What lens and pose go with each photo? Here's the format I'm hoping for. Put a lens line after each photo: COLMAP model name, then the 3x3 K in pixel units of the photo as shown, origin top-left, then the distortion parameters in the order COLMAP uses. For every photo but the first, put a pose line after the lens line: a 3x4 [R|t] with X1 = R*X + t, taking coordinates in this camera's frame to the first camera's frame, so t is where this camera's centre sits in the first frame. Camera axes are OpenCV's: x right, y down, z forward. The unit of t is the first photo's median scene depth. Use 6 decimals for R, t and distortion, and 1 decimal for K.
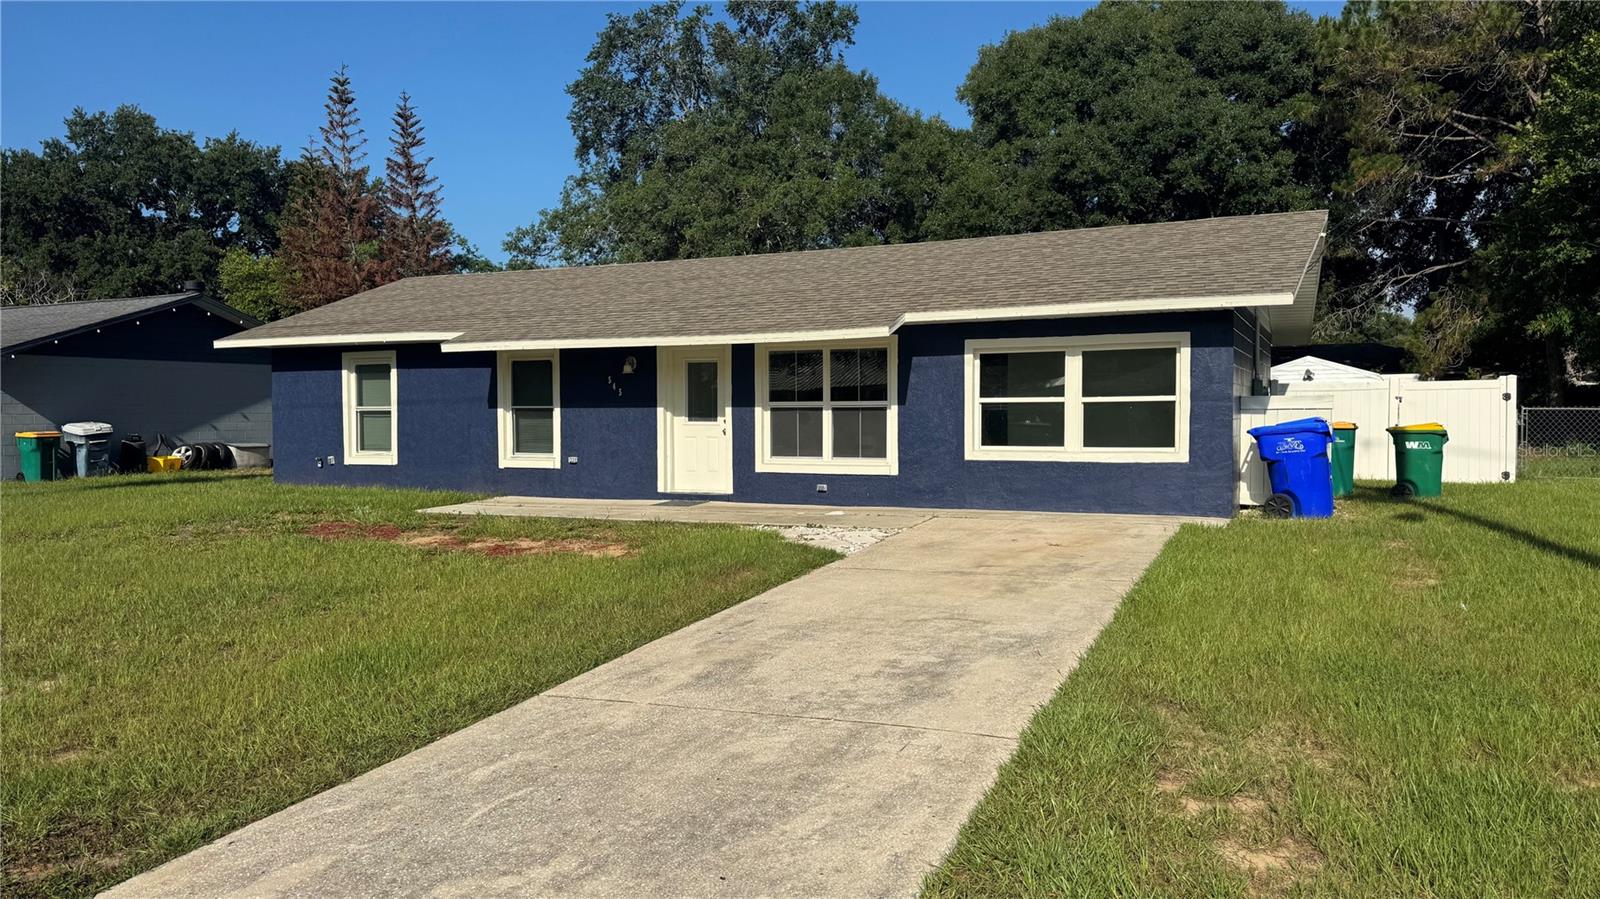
lens RADIAL K [[1101.6, 0, 800.0], [0, 1101.6, 449.5], [0, 0, 1]] dist [0.114700, -0.155610]
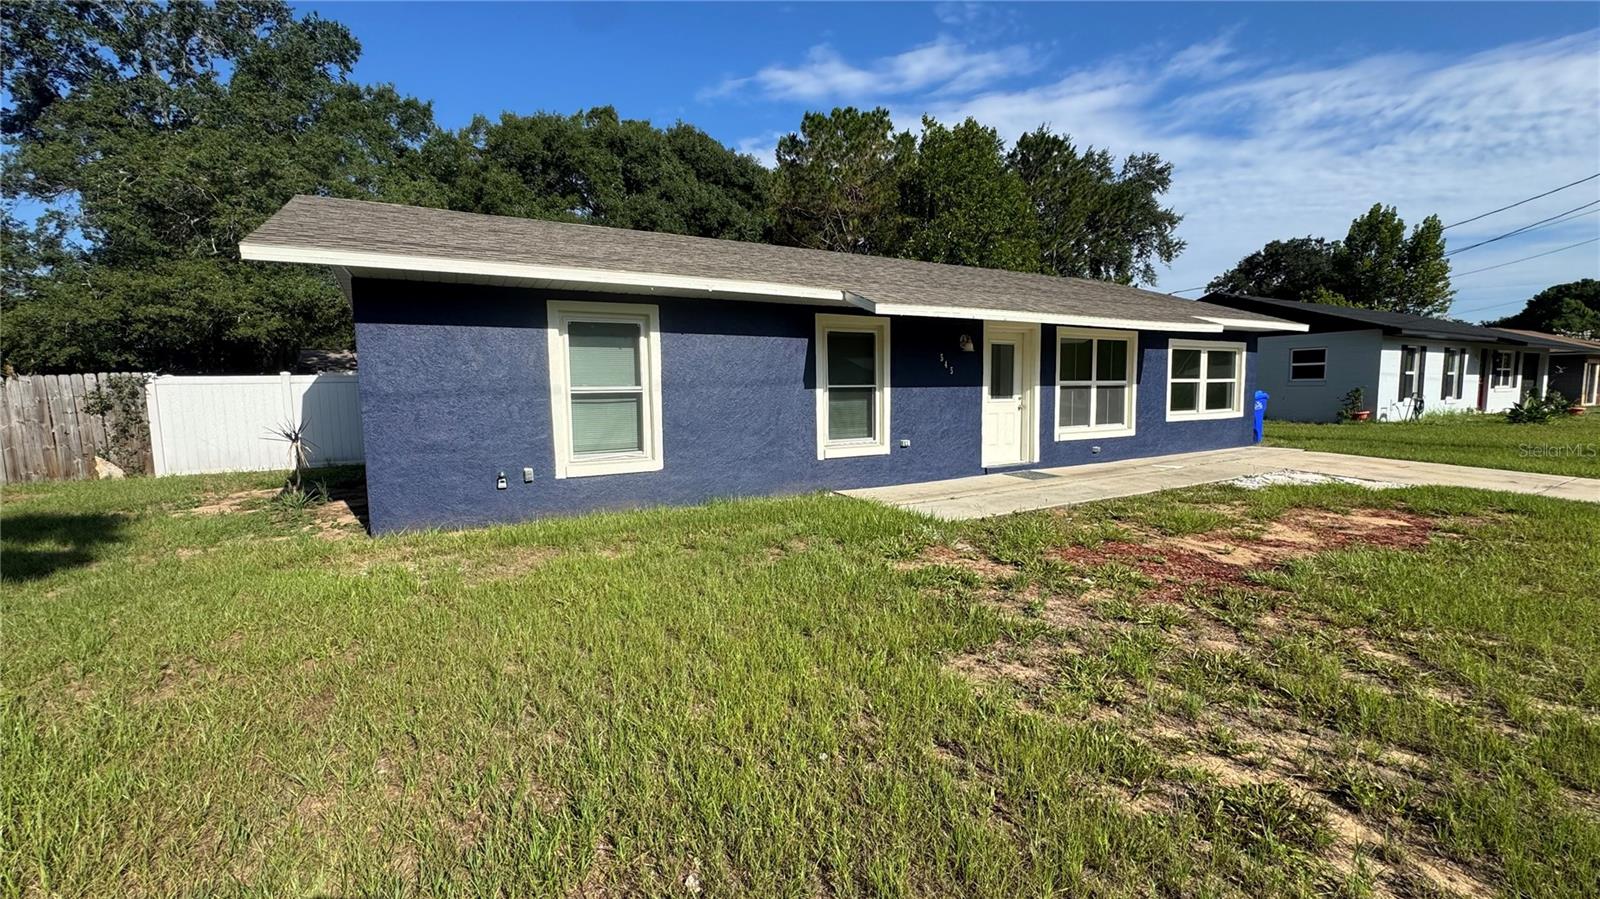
lens RADIAL K [[629.1, 0, 801.6], [0, 629.1, 443.4], [0, 0, 1]] dist [-0.002745, -0.000134]
pose [[0.595426, -0.071408, 0.800230, -0.733554], [0.036688, 0.997420, 0.061706, -0.028035], [-0.802572, -0.007382, 0.596510, 0.814232]]
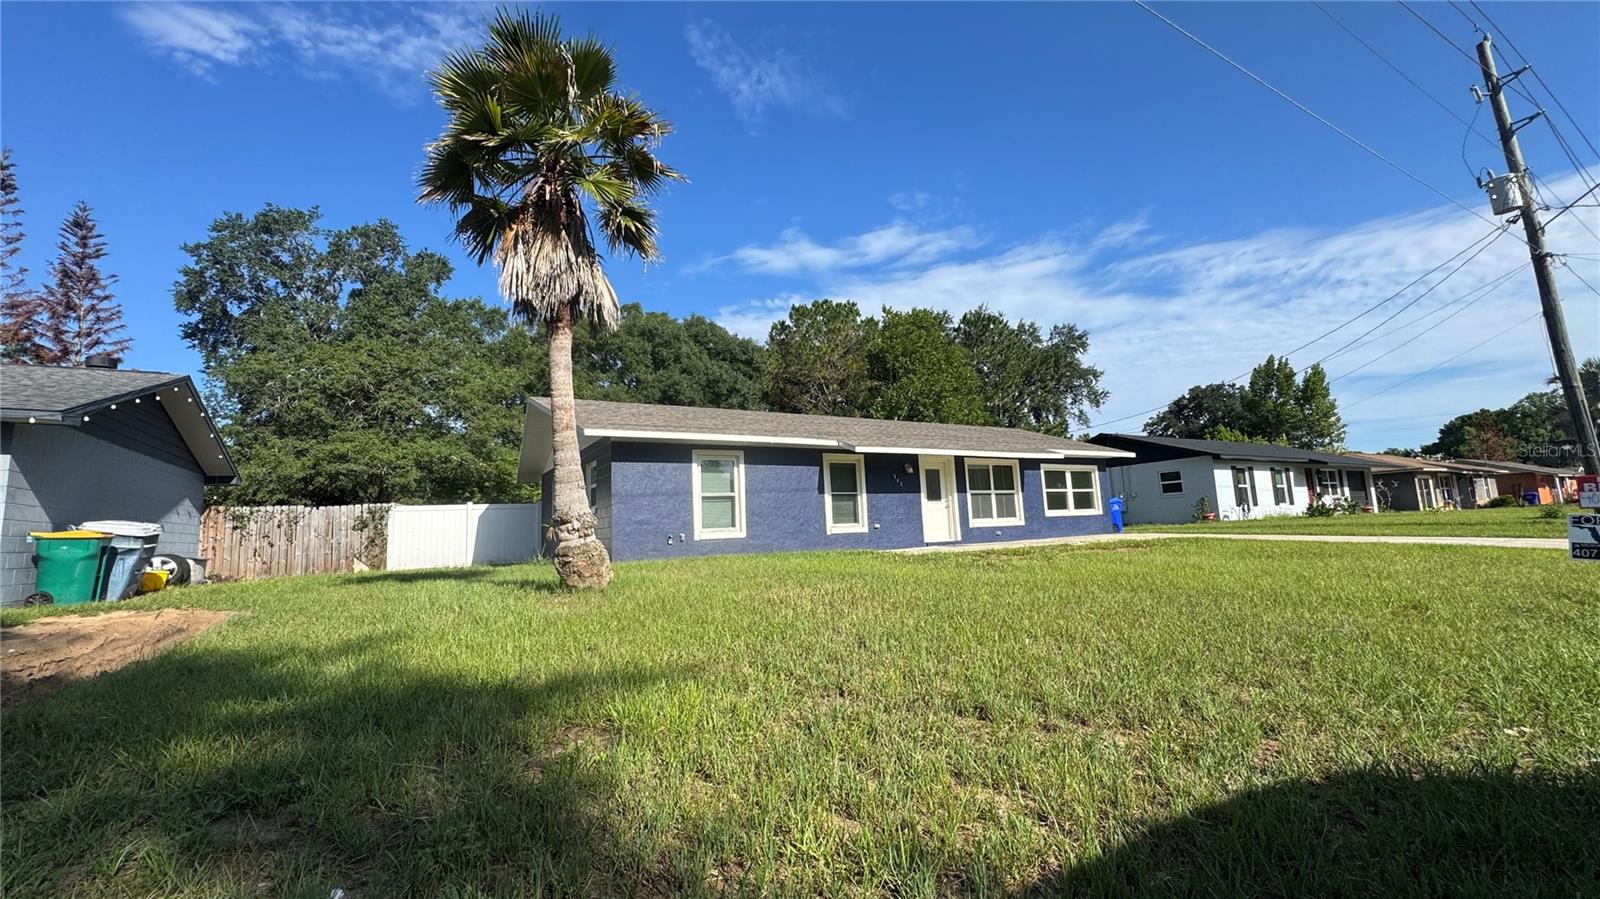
lens RADIAL K [[629.1, 0, 801.6], [0, 629.1, 443.4], [0, 0, 1]] dist [-0.002745, -0.000134]
pose [[0.571782, 0.097852, 0.814549, -1.095679], [0.069383, 0.983537, -0.166856, 0.038861], [-0.817466, 0.151921, 0.555580, 0.612579]]
